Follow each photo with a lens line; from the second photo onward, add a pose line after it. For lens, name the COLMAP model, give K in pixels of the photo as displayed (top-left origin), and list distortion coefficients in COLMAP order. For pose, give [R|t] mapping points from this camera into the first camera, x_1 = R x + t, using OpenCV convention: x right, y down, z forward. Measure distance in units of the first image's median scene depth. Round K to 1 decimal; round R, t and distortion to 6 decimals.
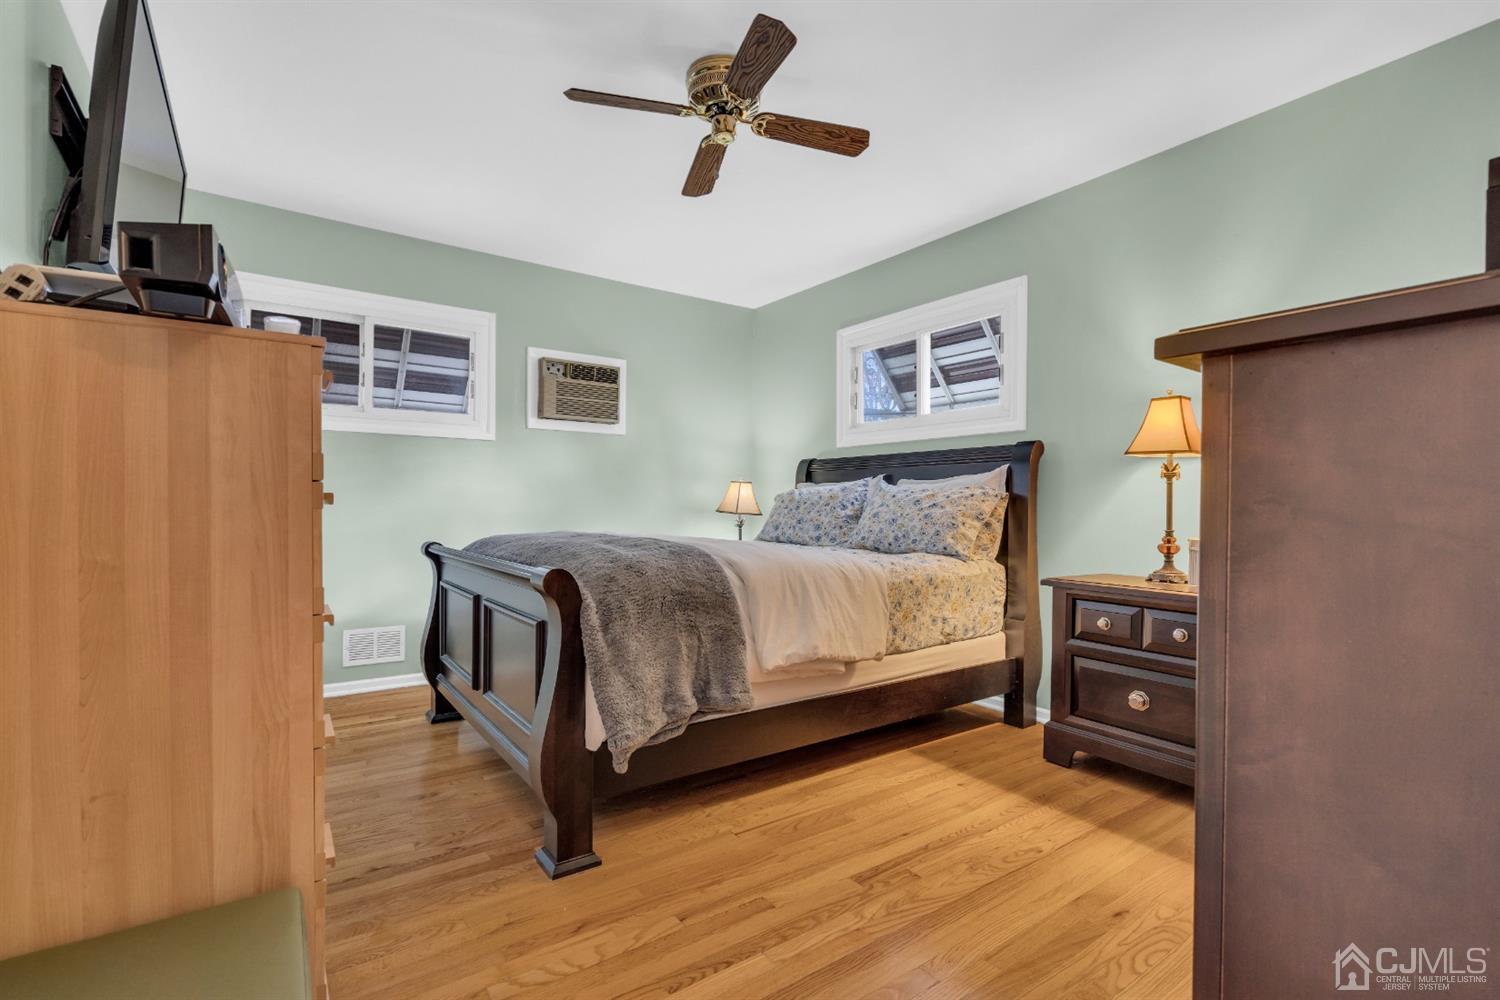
lens RADIAL K [[683.7, 0, 739.2], [0, 683.7, 505.5], [0, 0, 1]] dist [-0.009103, 0.002796]
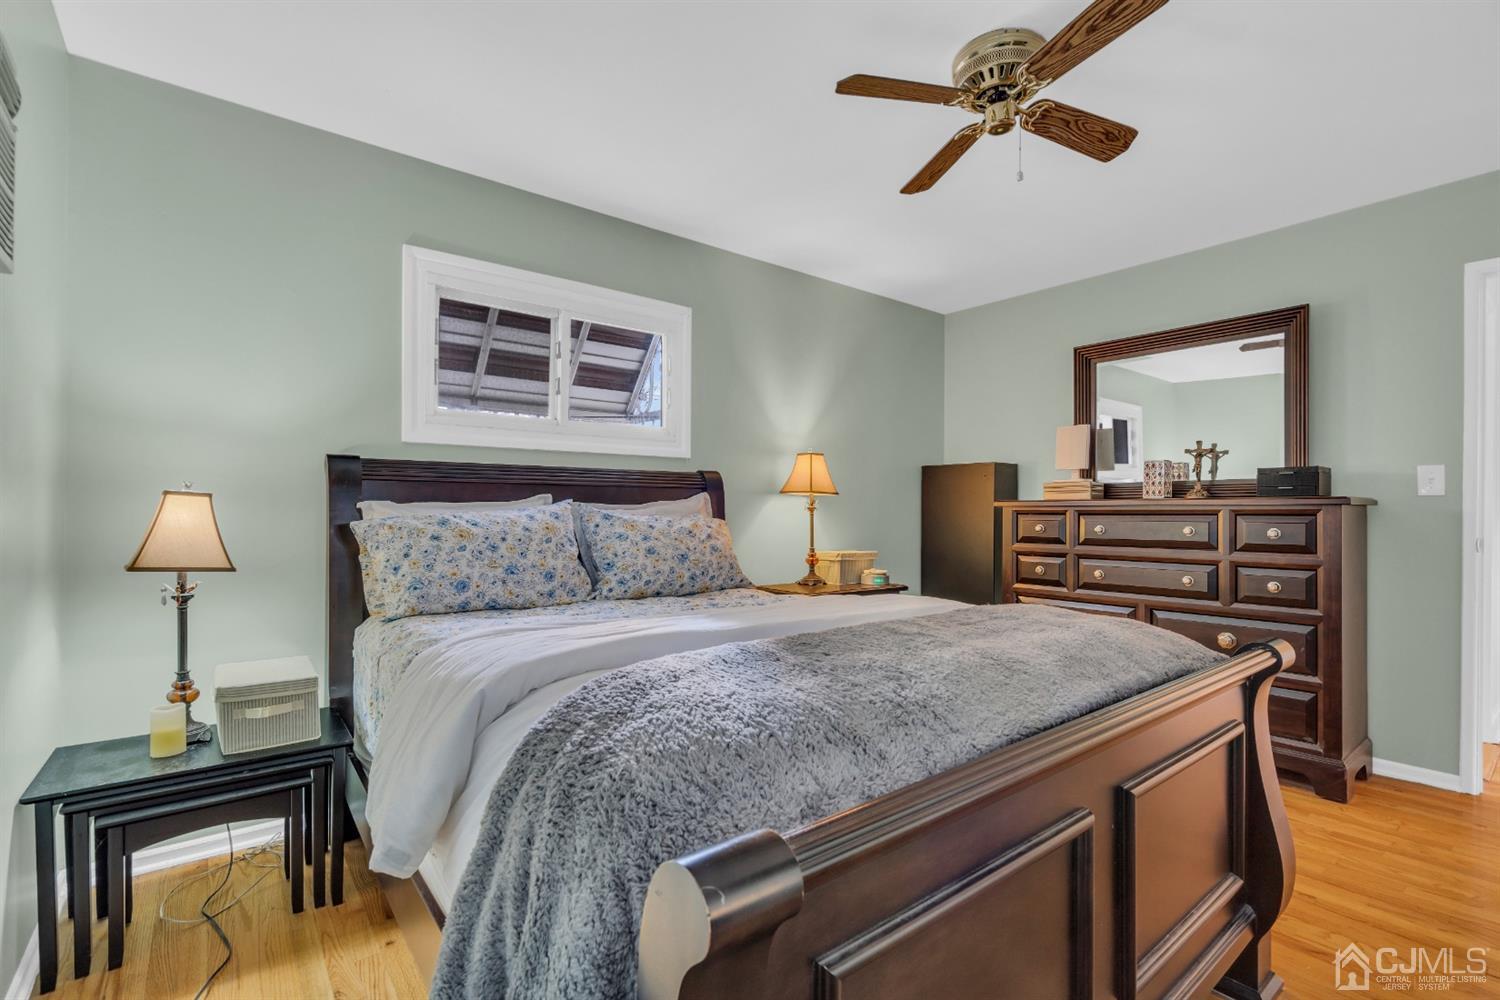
lens RADIAL K [[683.7, 0, 759.7], [0, 683.7, 503.5], [0, 0, 1]] dist [-0.009103, 0.002796]
pose [[-0.069504, -0.000237, 0.997582, -0.535890], [-0.005851, 0.999983, -0.000170, -0.037575], [-0.997565, -0.005849, -0.069504, 0.844466]]
